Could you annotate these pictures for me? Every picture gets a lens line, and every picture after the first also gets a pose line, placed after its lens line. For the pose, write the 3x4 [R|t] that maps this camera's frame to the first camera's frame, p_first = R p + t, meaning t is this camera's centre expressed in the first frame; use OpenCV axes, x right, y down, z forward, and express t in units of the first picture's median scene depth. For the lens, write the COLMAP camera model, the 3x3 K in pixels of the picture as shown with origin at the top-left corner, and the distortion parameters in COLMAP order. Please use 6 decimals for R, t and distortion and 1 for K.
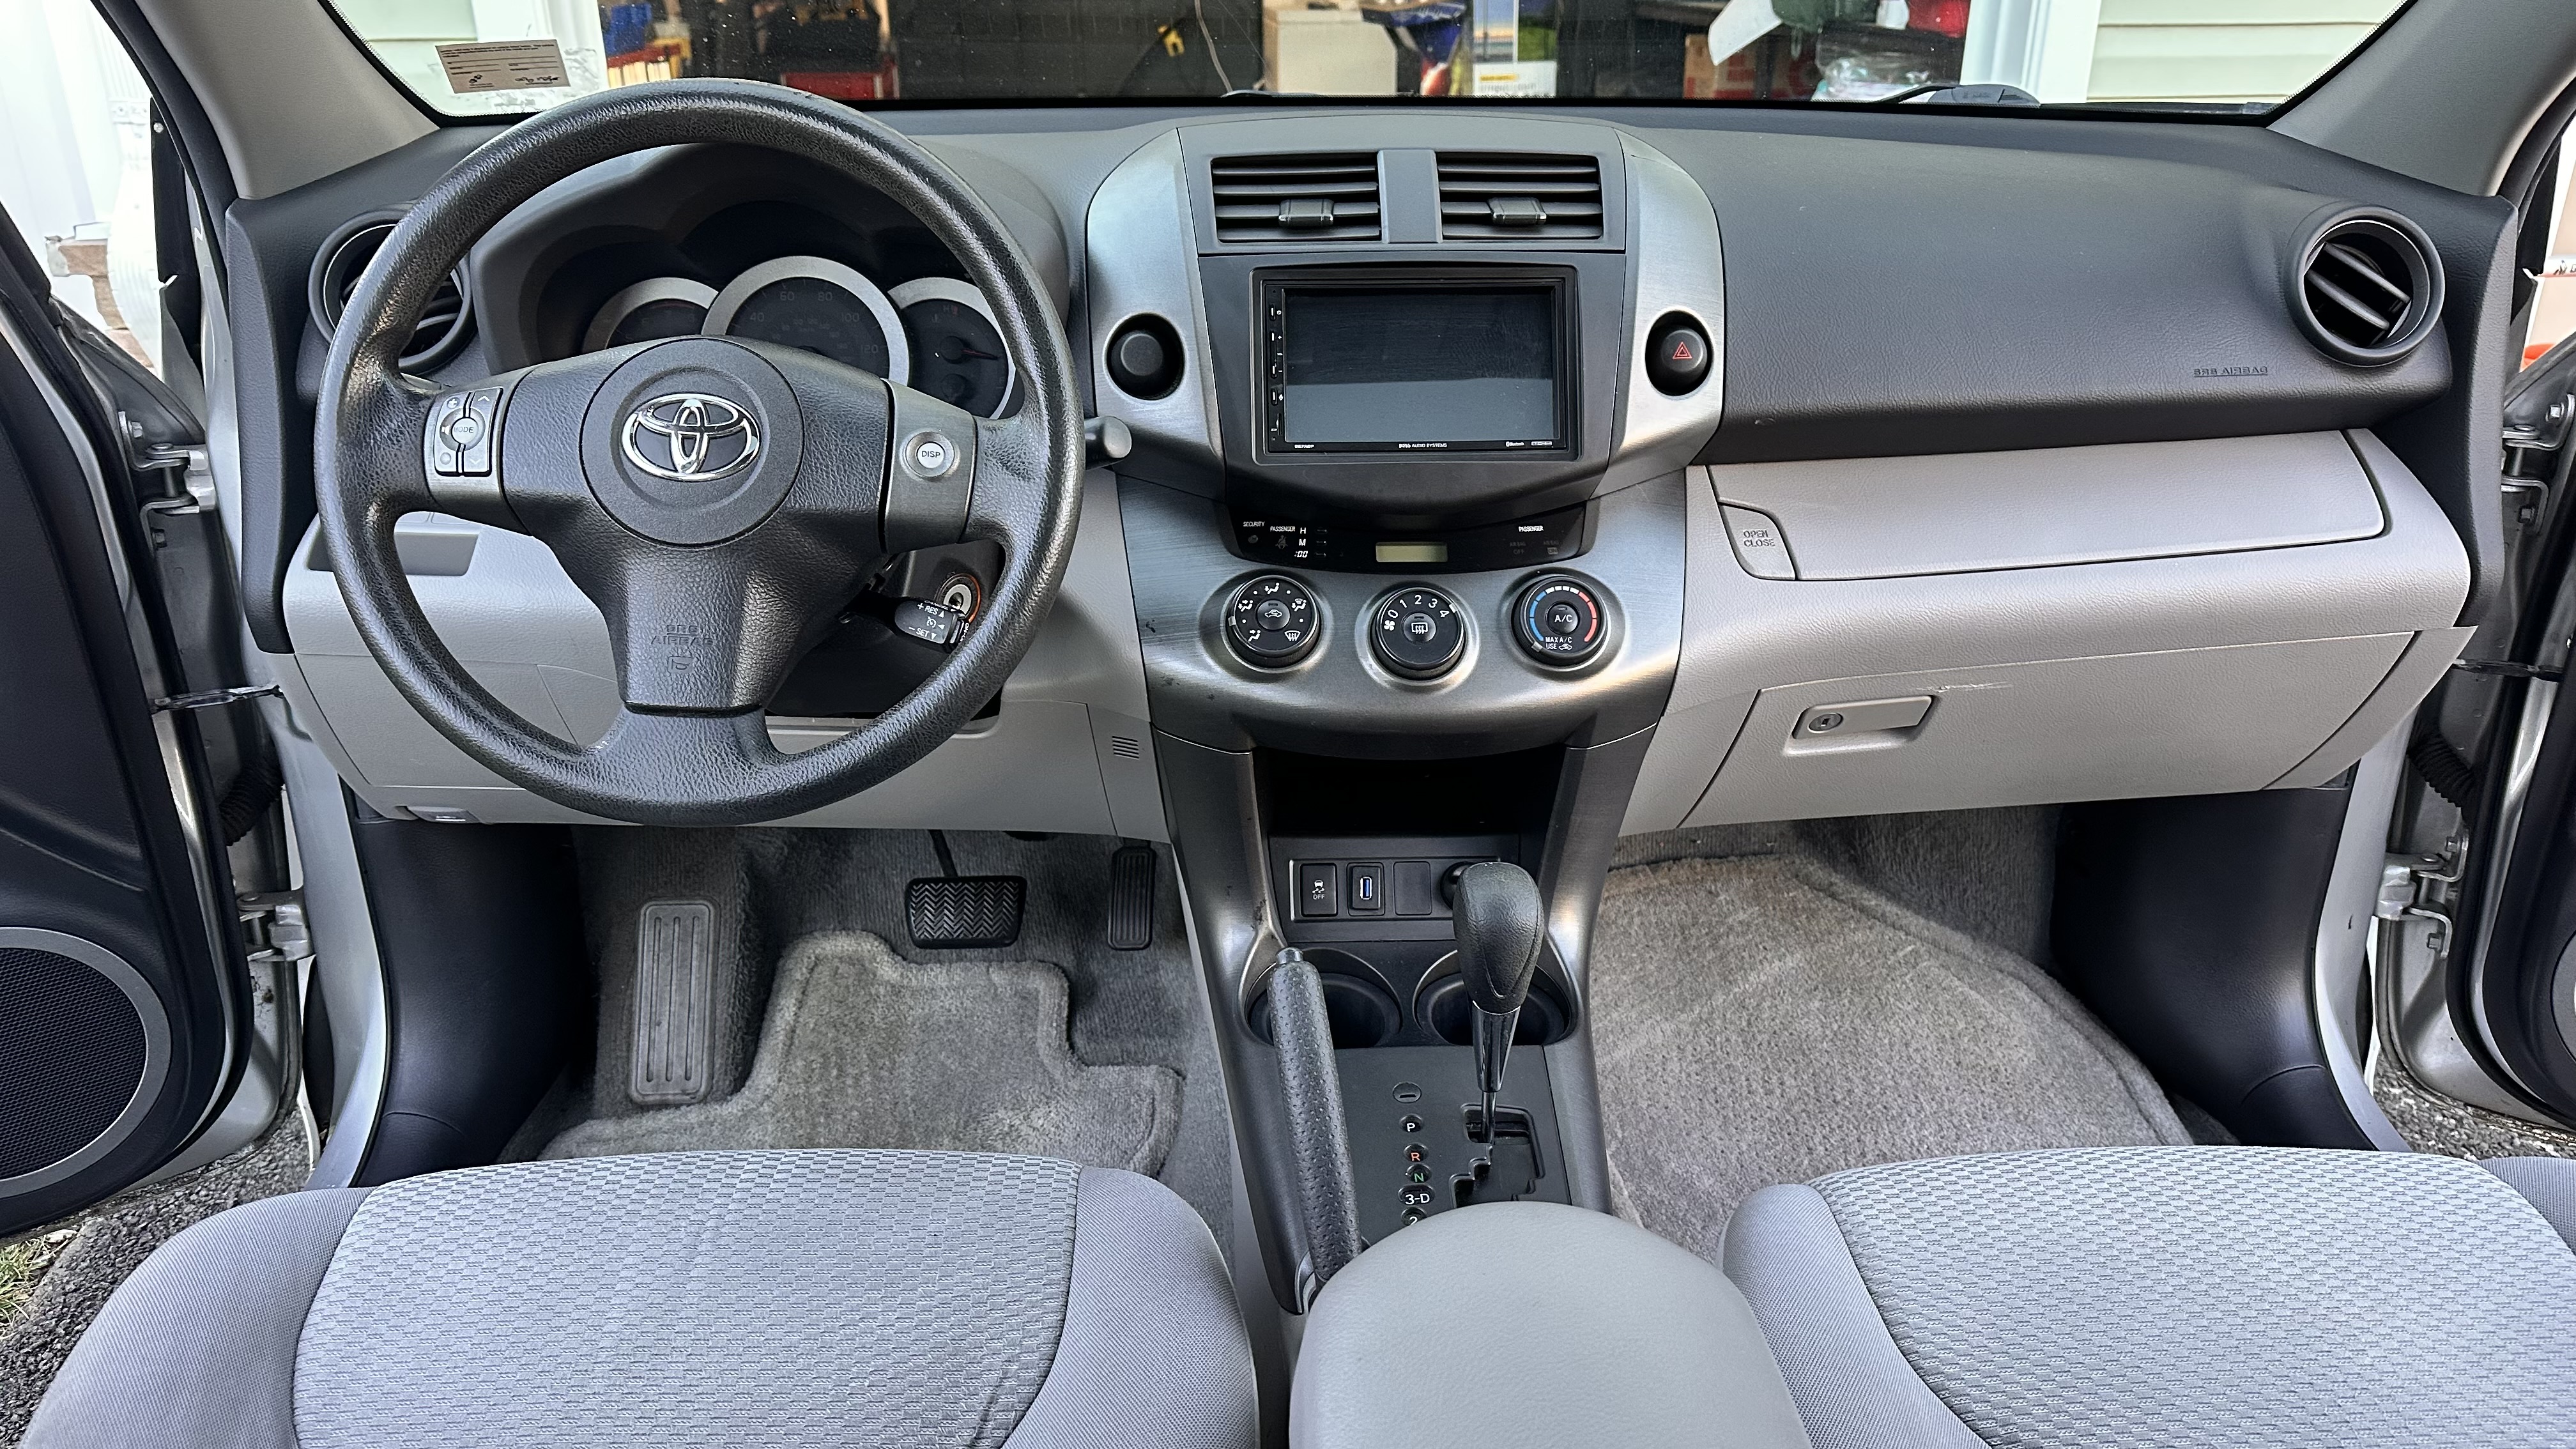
lens RADIAL K [[1814.7, 0, 1289.5], [0, 1814.7, 720.0], [0, 0, 1]] dist [0.001453, -0.003800]
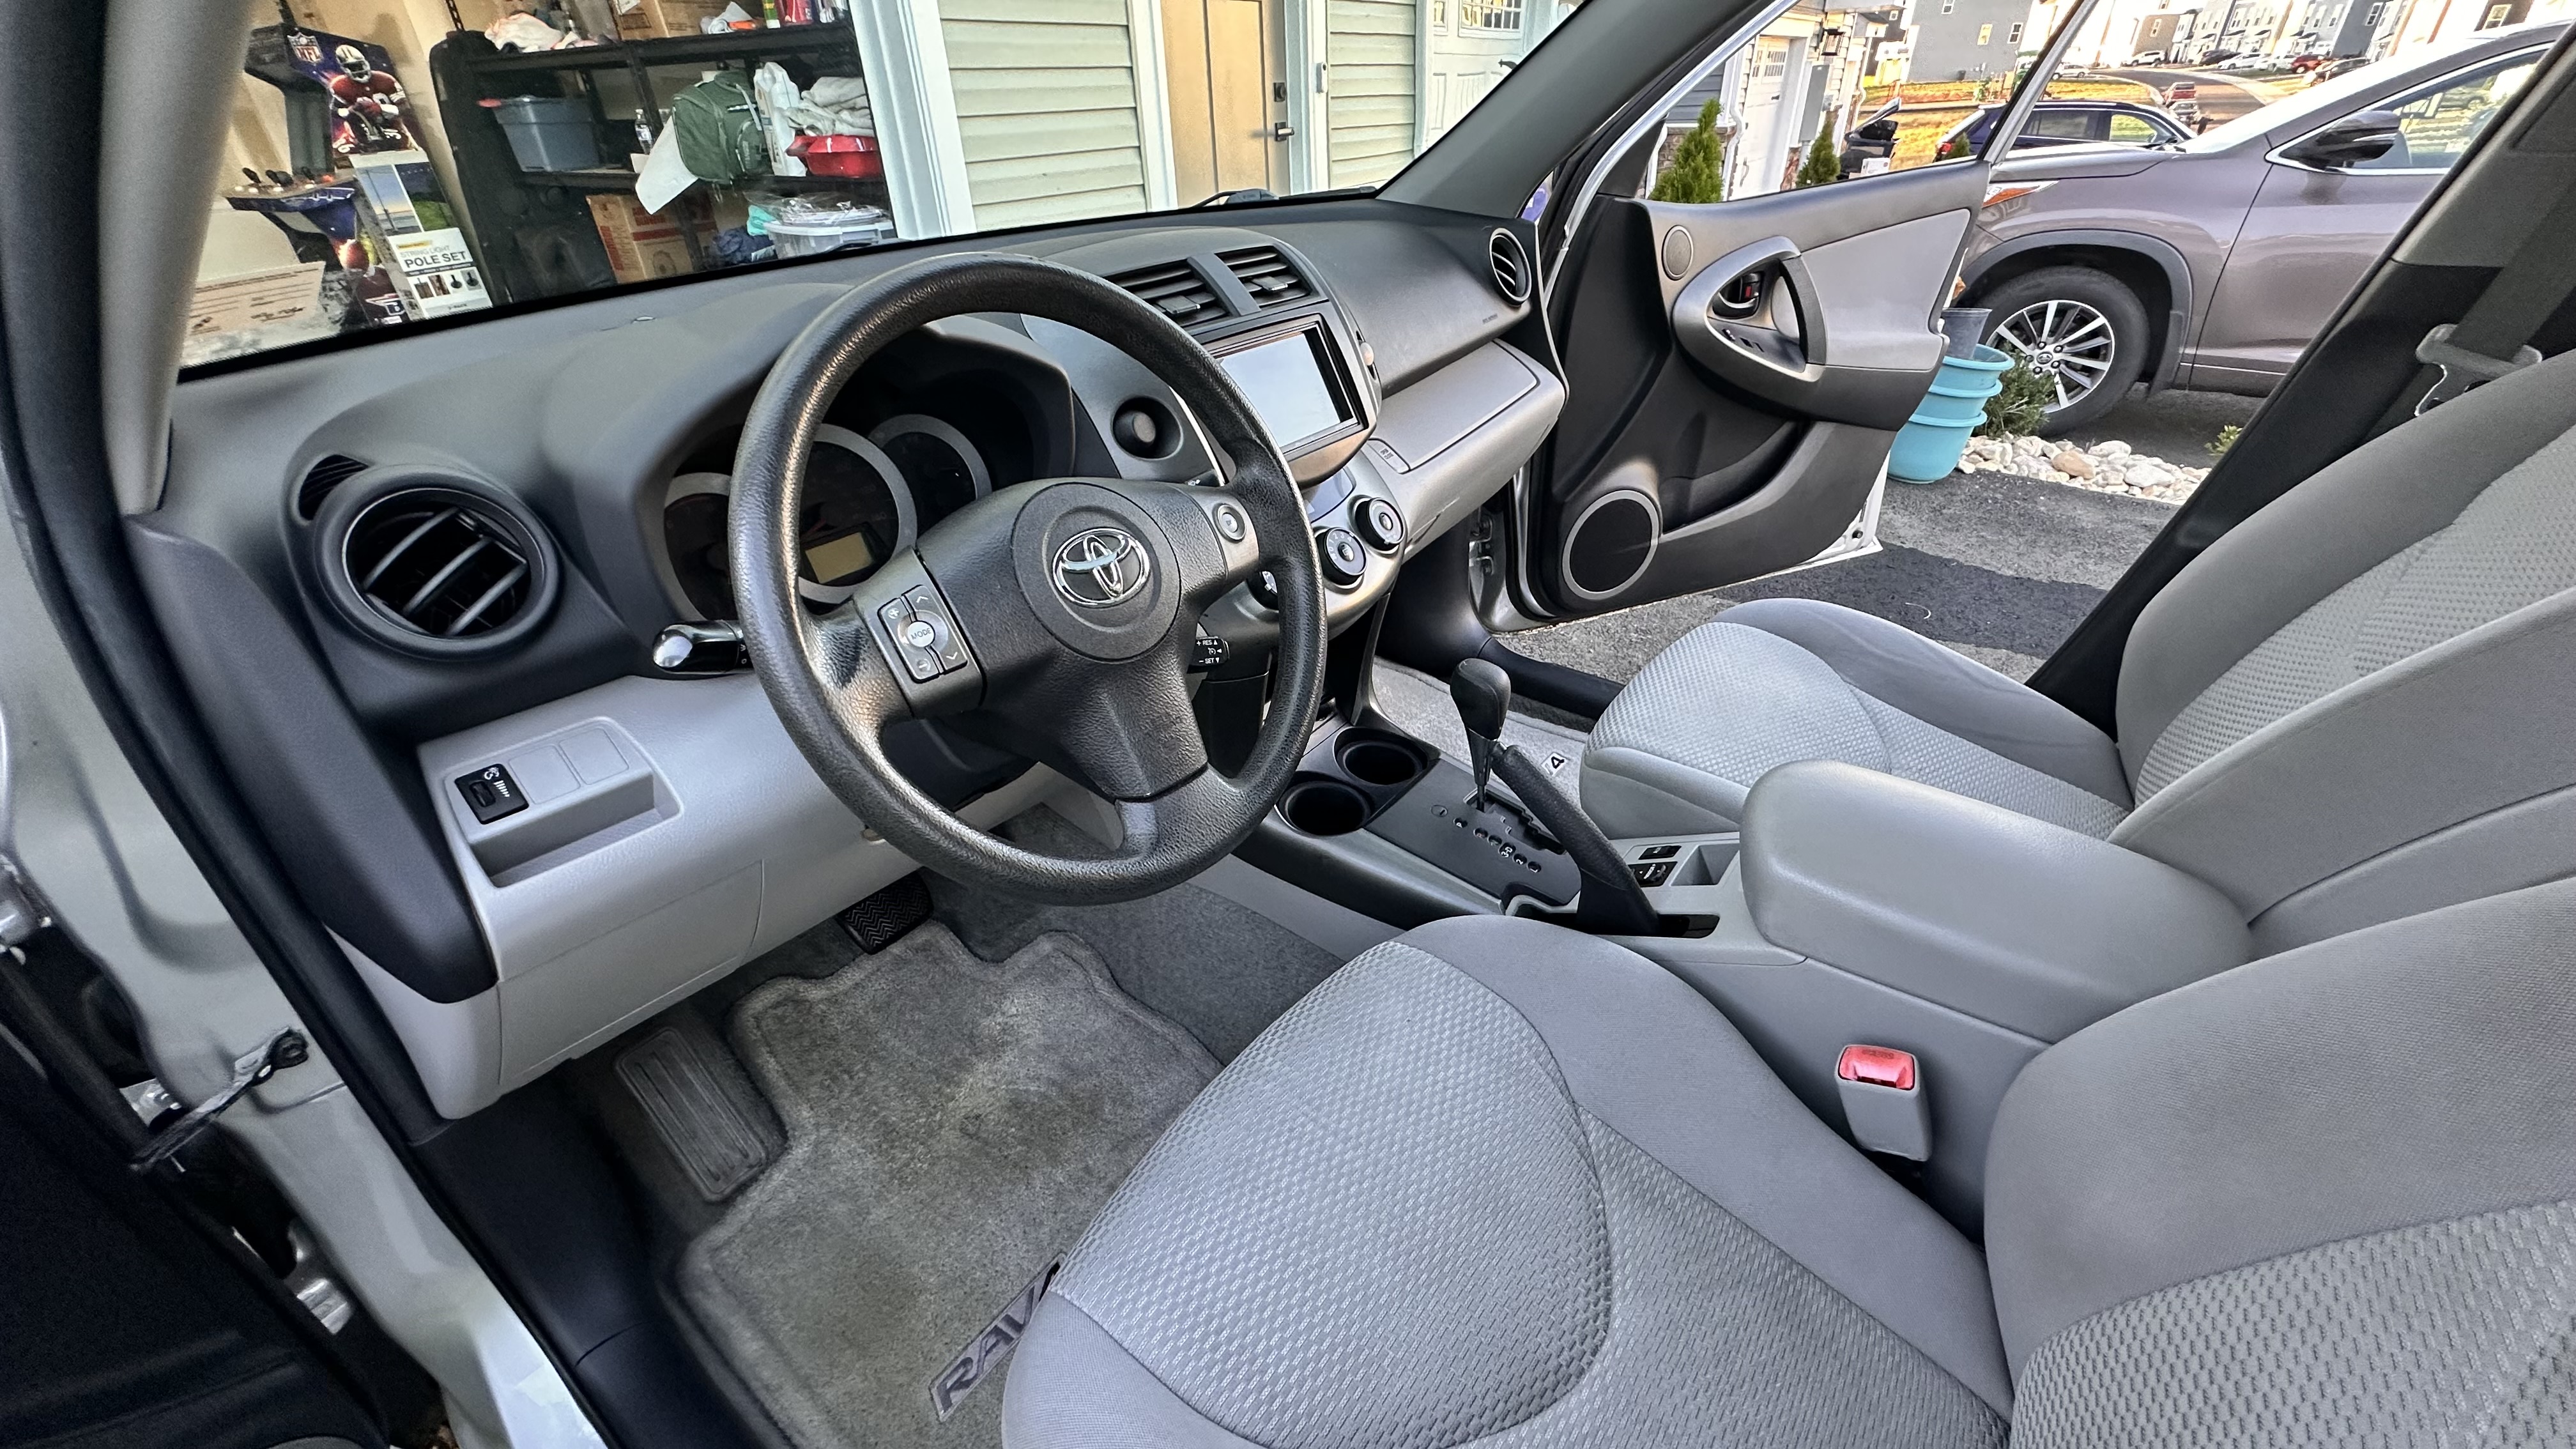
lens RADIAL K [[1052.2, 0, 1289.6], [0, 1052.2, 739.3], [0, 0, 1]] dist [-0.000729, 0.000343]
pose [[0.629086, -0.421396, 0.653205, -0.486359], [0.334386, 0.905291, 0.261982, -0.120839], [-0.701738, 0.053614, 0.710415, 0.276632]]
